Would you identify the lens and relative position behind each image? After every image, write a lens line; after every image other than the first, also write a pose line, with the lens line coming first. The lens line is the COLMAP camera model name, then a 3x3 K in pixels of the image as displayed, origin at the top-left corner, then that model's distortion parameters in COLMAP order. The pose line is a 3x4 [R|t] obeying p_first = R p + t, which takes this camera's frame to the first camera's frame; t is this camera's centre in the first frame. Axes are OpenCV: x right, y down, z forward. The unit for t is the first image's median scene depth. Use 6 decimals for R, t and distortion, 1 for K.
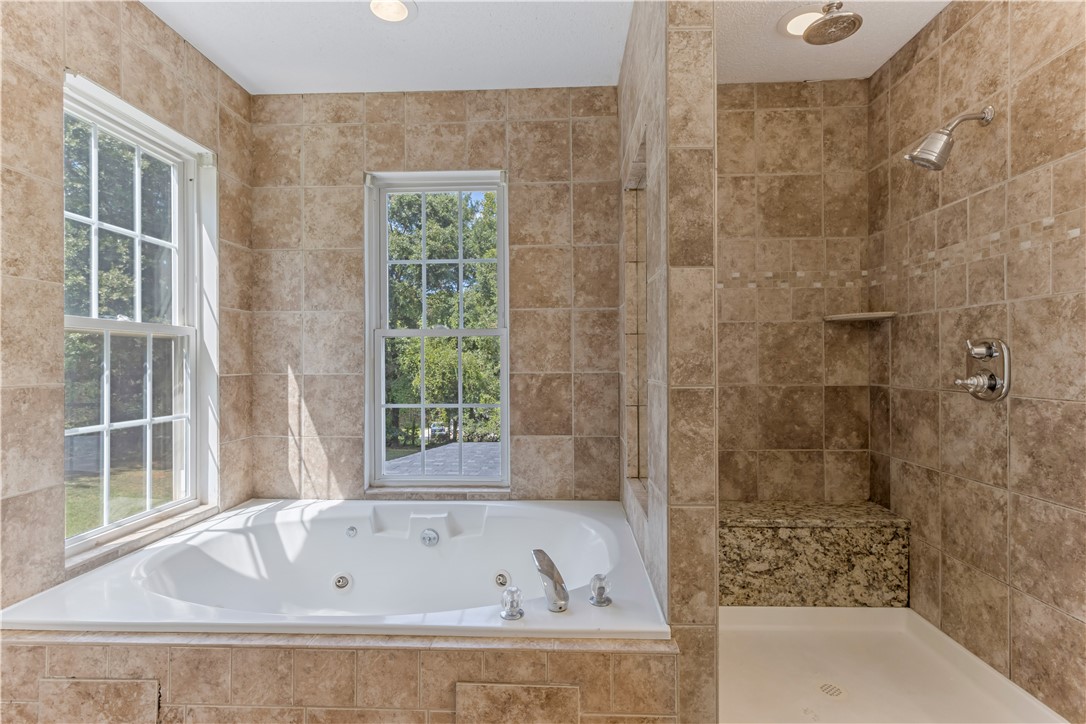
lens RADIAL K [[527.0, 0, 543.0], [0, 527.0, 352.5], [0, 0, 1]] dist [0.001041, 0.002093]
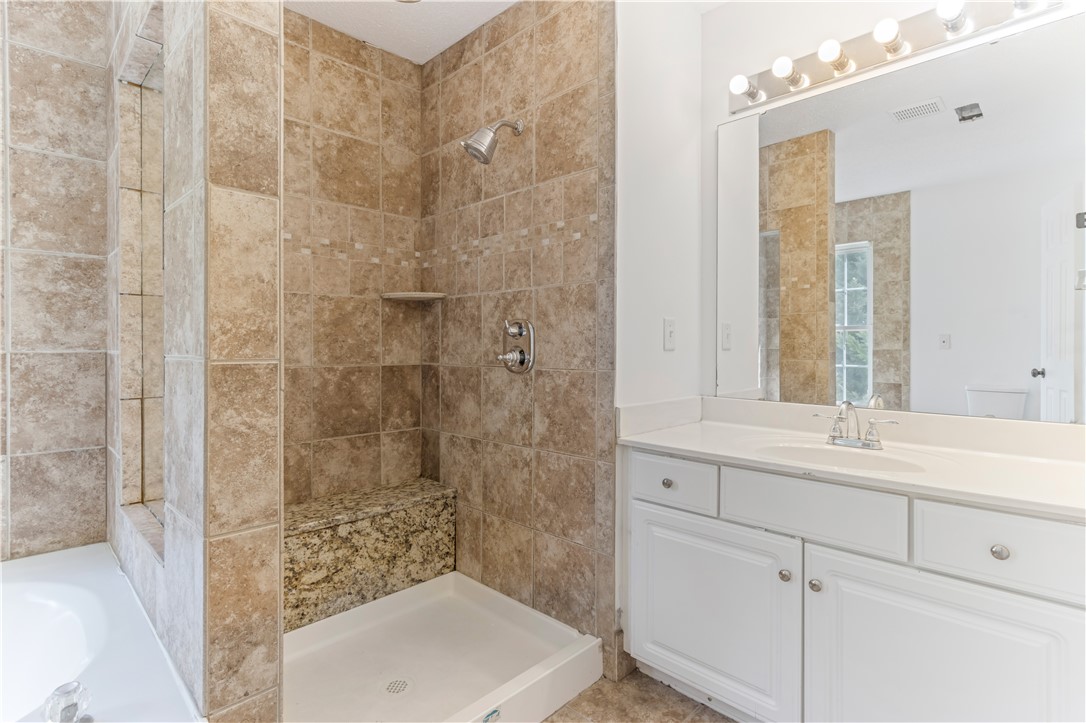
lens RADIAL K [[527.0, 0, 543.0], [0, 527.0, 352.0], [0, 0, 1]] dist [0.001041, 0.002093]
pose [[0.666700, 0.002746, 0.745321, 0.015983], [-0.016350, 0.999806, 0.010942, 0.026474], [-0.745146, -0.019481, 0.666616, 0.162782]]
